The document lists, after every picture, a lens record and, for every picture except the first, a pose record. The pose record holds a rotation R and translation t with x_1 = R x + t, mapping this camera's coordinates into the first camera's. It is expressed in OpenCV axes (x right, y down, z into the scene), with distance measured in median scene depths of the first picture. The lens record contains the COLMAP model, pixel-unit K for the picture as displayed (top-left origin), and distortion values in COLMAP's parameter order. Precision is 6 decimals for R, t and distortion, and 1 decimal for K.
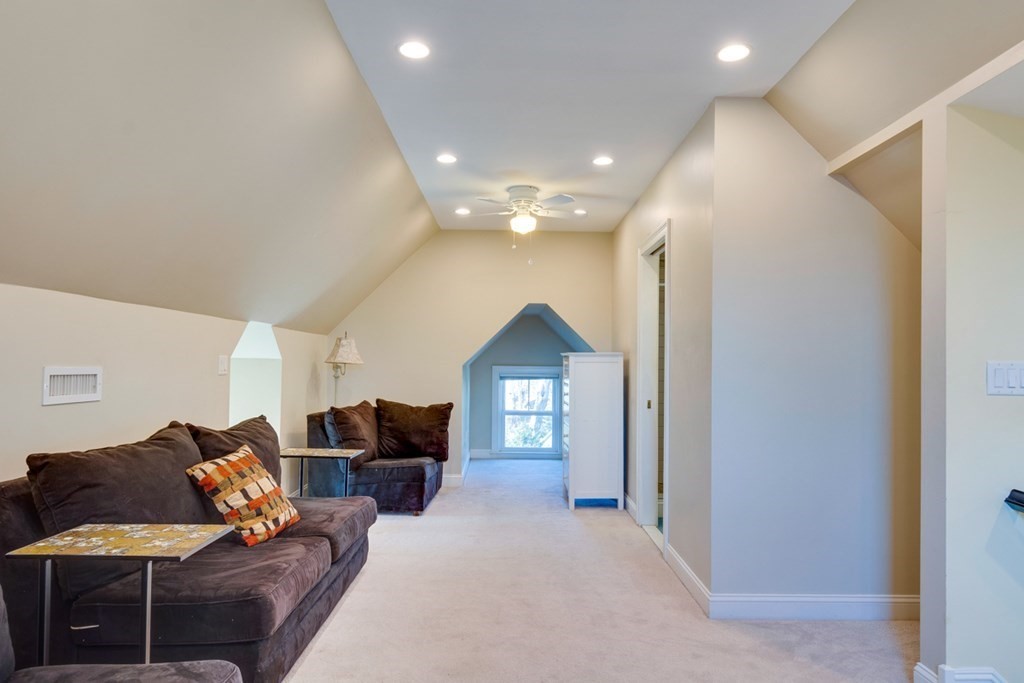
lens RADIAL K [[447.1, 0, 510.8], [0, 447.1, 354.2], [0, 0, 1]] dist [0.009633, -0.000640]
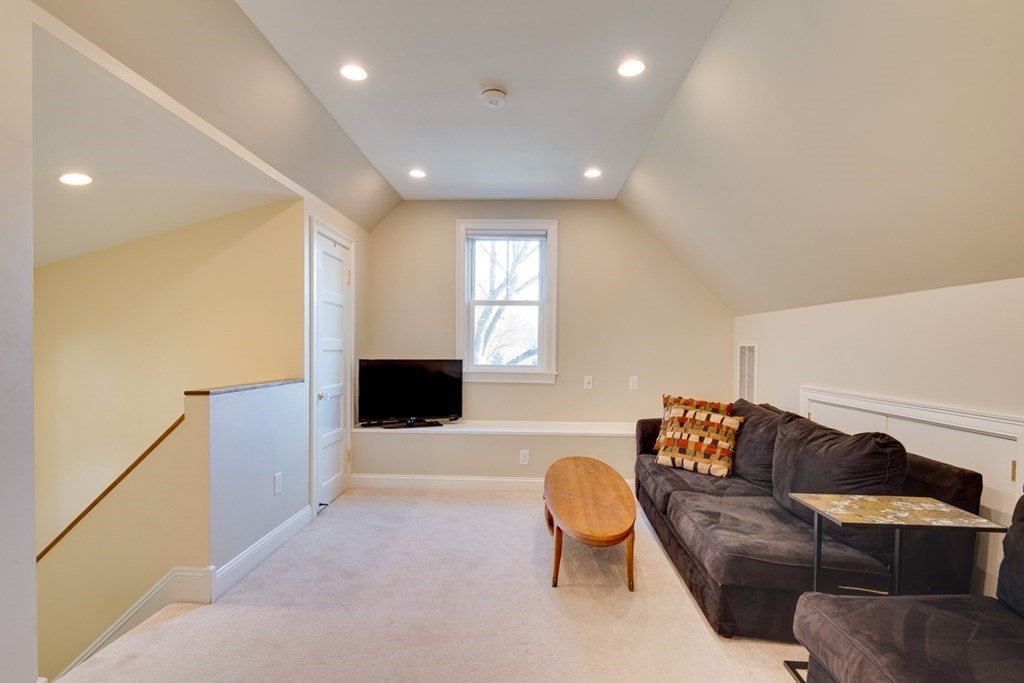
lens RADIAL K [[447.1, 0, 510.8], [0, 447.1, 354.2], [0, 0, 1]] dist [0.009633, -0.000640]
pose [[-0.998992, -0.013944, 0.042666, 0.057791], [-0.013821, 0.999899, 0.003179, 0.031181], [-0.042706, 0.002586, -0.999084, 2.170387]]
